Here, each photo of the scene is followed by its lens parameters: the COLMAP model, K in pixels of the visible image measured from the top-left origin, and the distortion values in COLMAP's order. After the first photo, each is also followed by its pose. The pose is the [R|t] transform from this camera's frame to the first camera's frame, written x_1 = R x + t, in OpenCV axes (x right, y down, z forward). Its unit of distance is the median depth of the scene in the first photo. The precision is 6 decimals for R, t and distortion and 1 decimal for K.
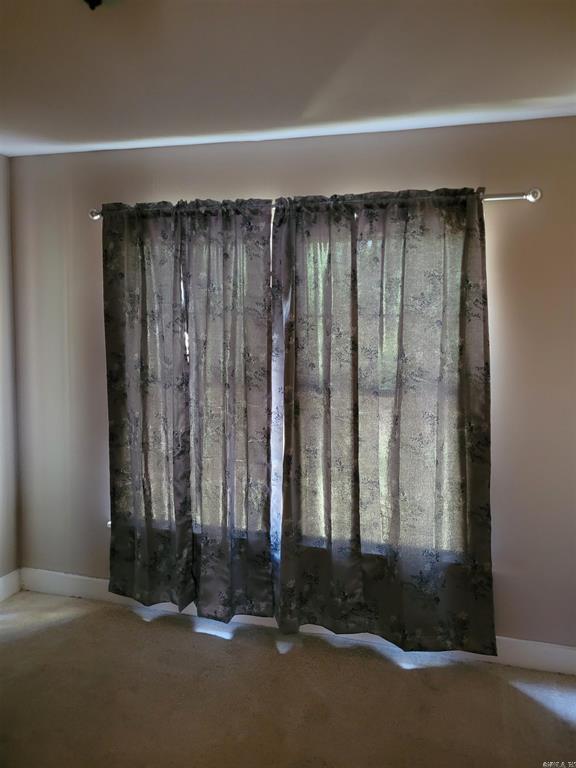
lens RADIAL K [[586.2, 0, 288.1], [0, 586.2, 382.2], [0, 0, 1]] dist [-0.000264, 0.000086]
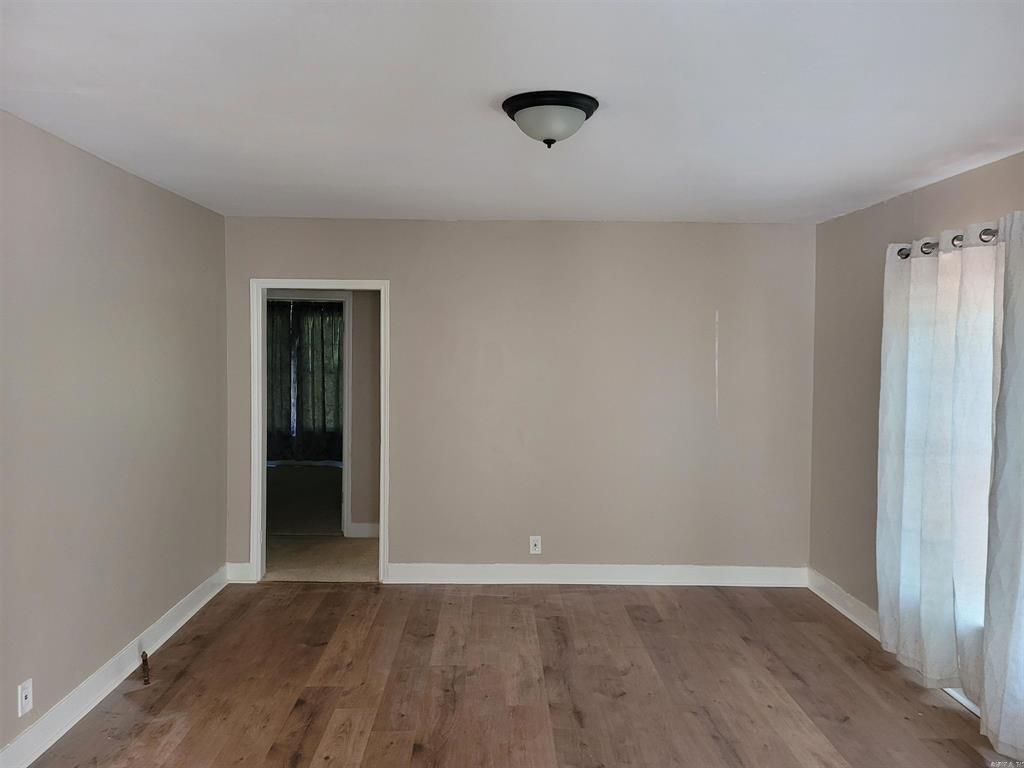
lens RADIAL K [[781.6, 0, 510.0], [0, 781.6, 382.6], [0, 0, 1]] dist [-0.000264, 0.000086]
pose [[0.952943, -0.005607, 0.303096, -0.162200], [0.020750, 0.998691, -0.046762, 0.253756], [-0.302437, 0.050850, 0.951812, -2.746338]]
